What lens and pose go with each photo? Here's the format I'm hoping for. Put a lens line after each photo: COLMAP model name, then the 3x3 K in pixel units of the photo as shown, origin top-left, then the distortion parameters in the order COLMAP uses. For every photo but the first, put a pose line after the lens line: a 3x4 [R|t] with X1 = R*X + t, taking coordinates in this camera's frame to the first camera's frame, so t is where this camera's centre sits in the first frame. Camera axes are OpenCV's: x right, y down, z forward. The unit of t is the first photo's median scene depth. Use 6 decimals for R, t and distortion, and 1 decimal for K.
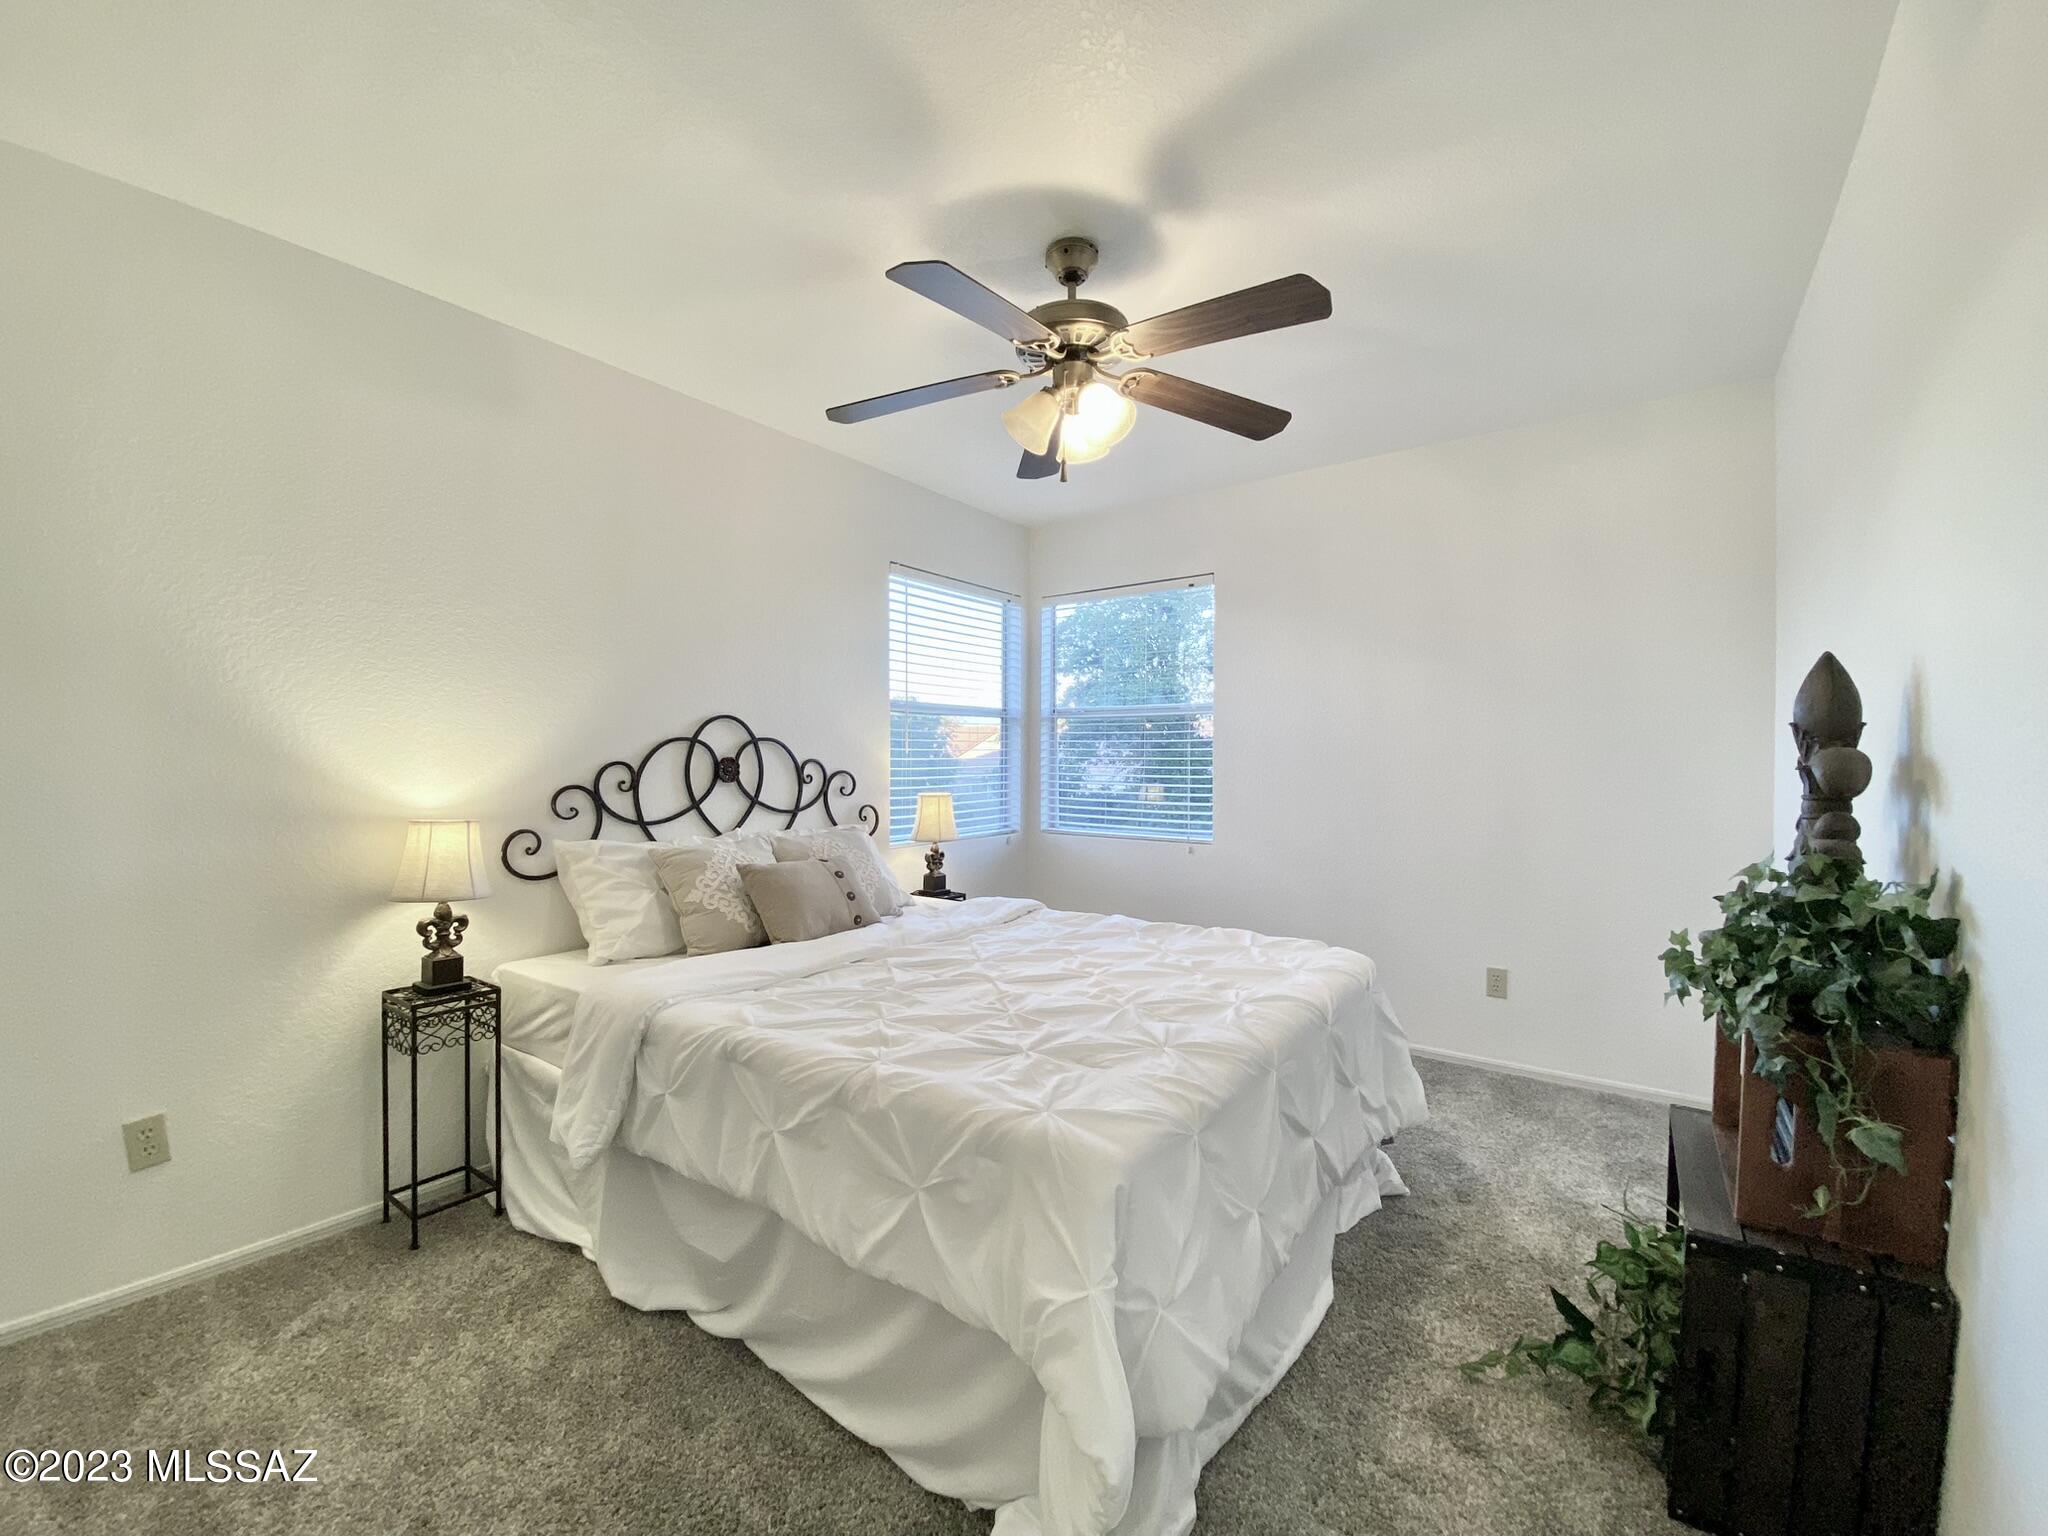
lens RADIAL K [[841.8, 0, 1029.9], [0, 841.8, 767.2], [0, 0, 1]] dist [-0.002573, -0.000189]
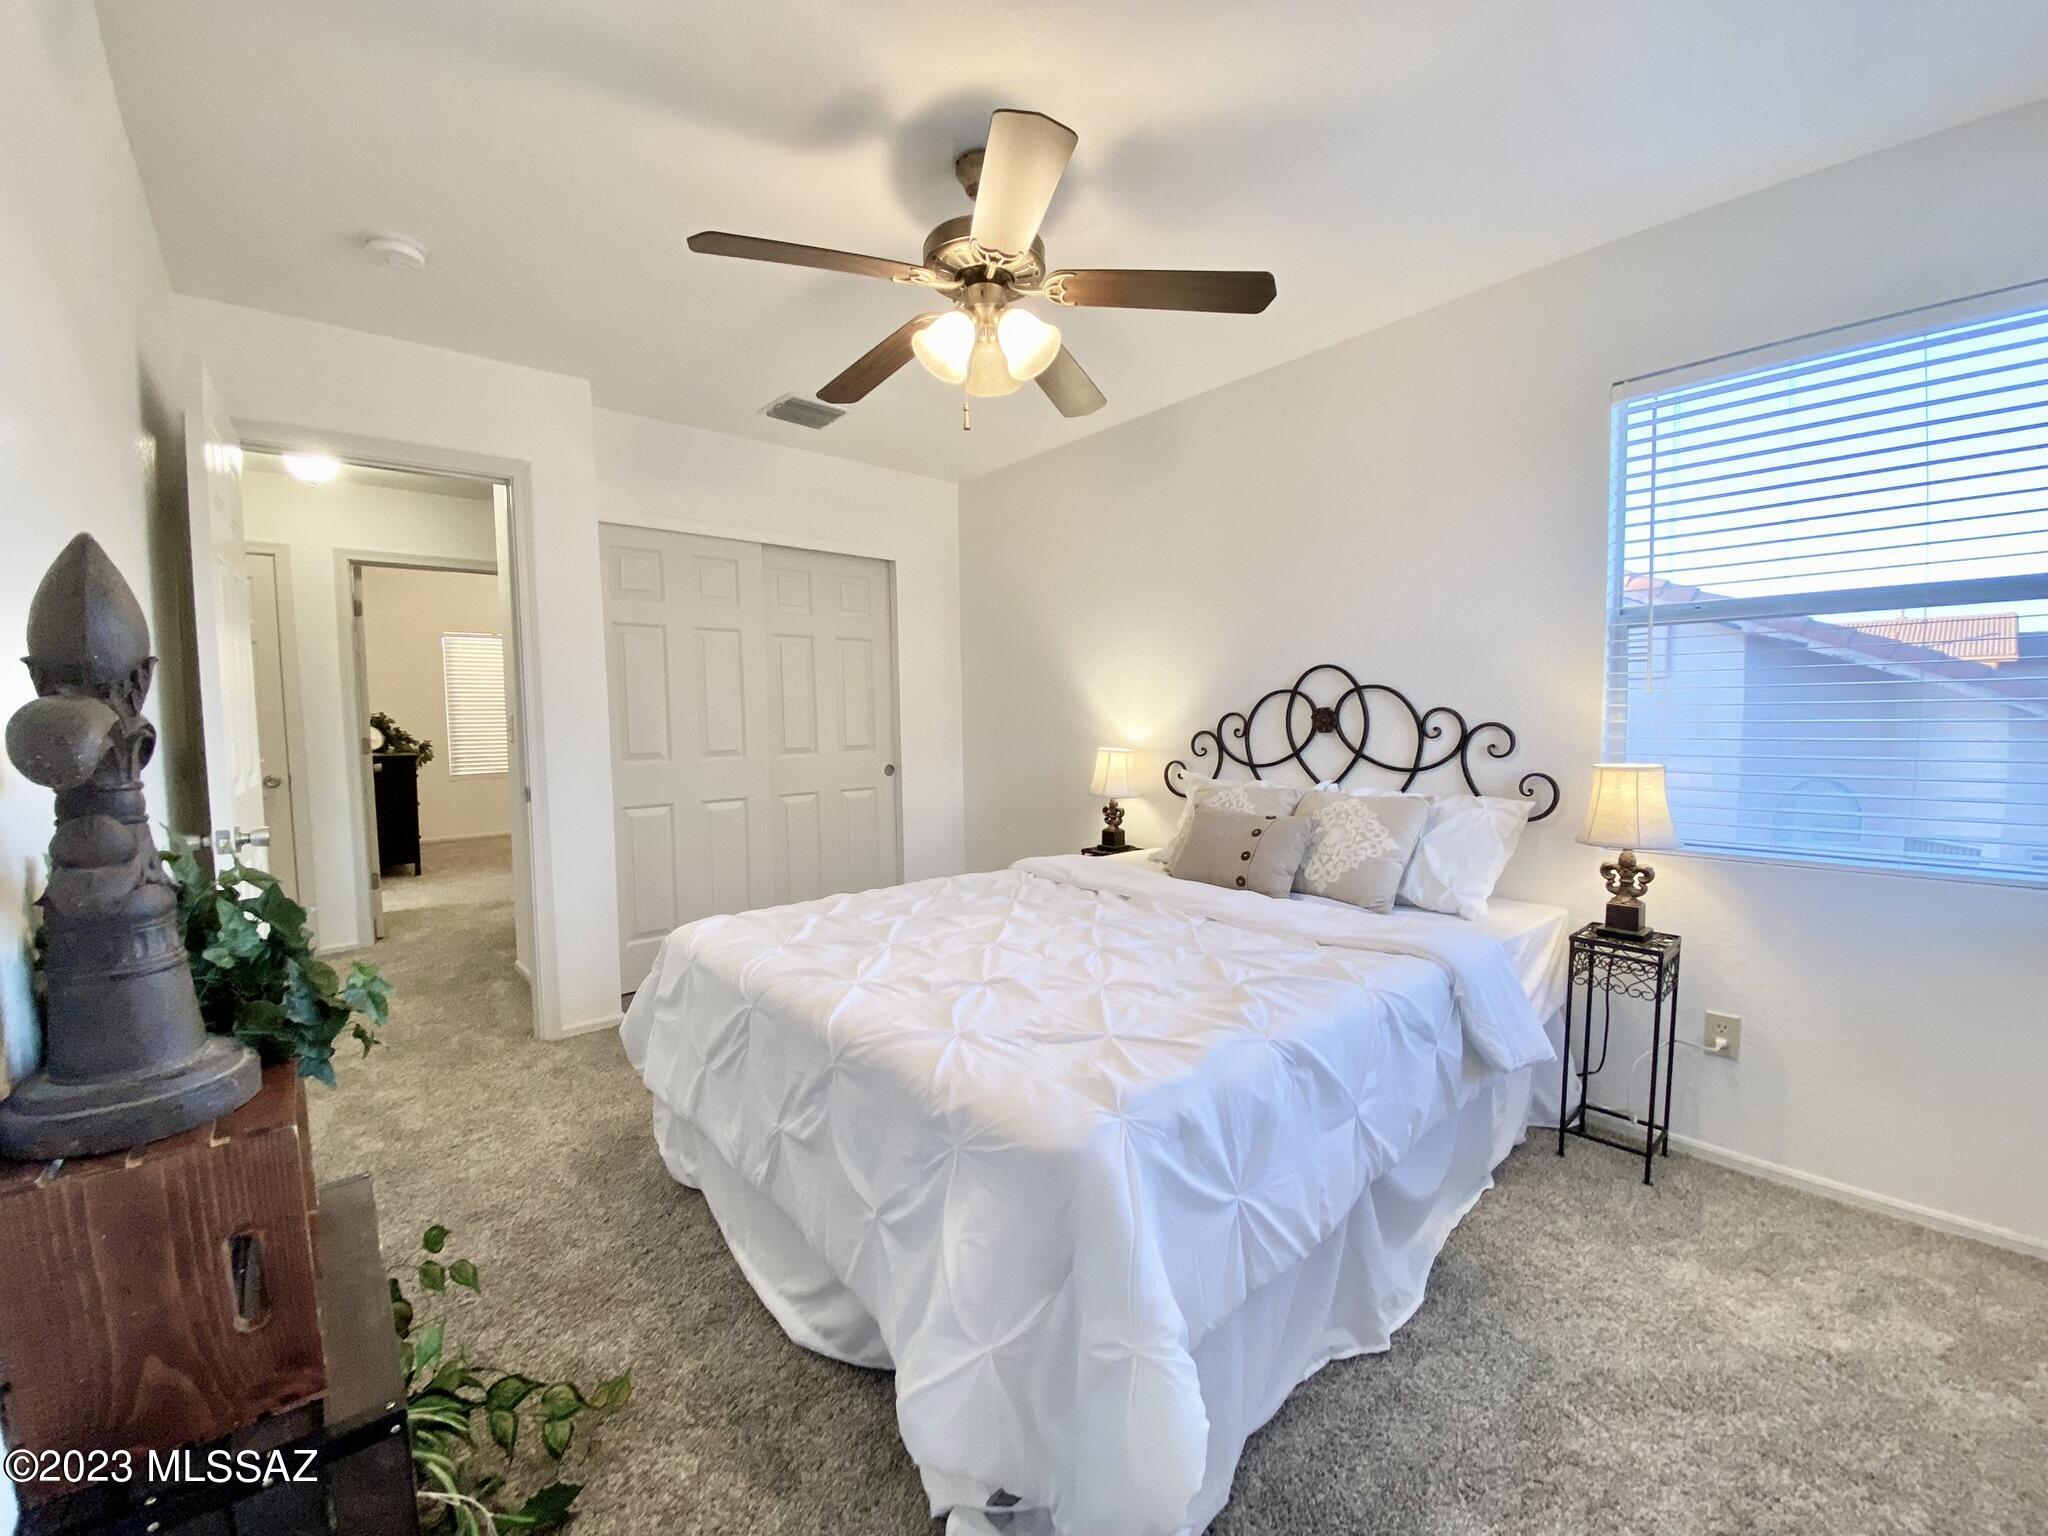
lens RADIAL K [[791.3, 0, 1024.0], [0, 791.3, 768.0], [0, 0, 1]] dist [-0.000234, -0.000039]
pose [[-0.231646, 0.069862, -0.970288, 0.613170], [0.001404, 0.997441, 0.071482, -0.007716], [0.972799, 0.015196, -0.231151, 0.846337]]
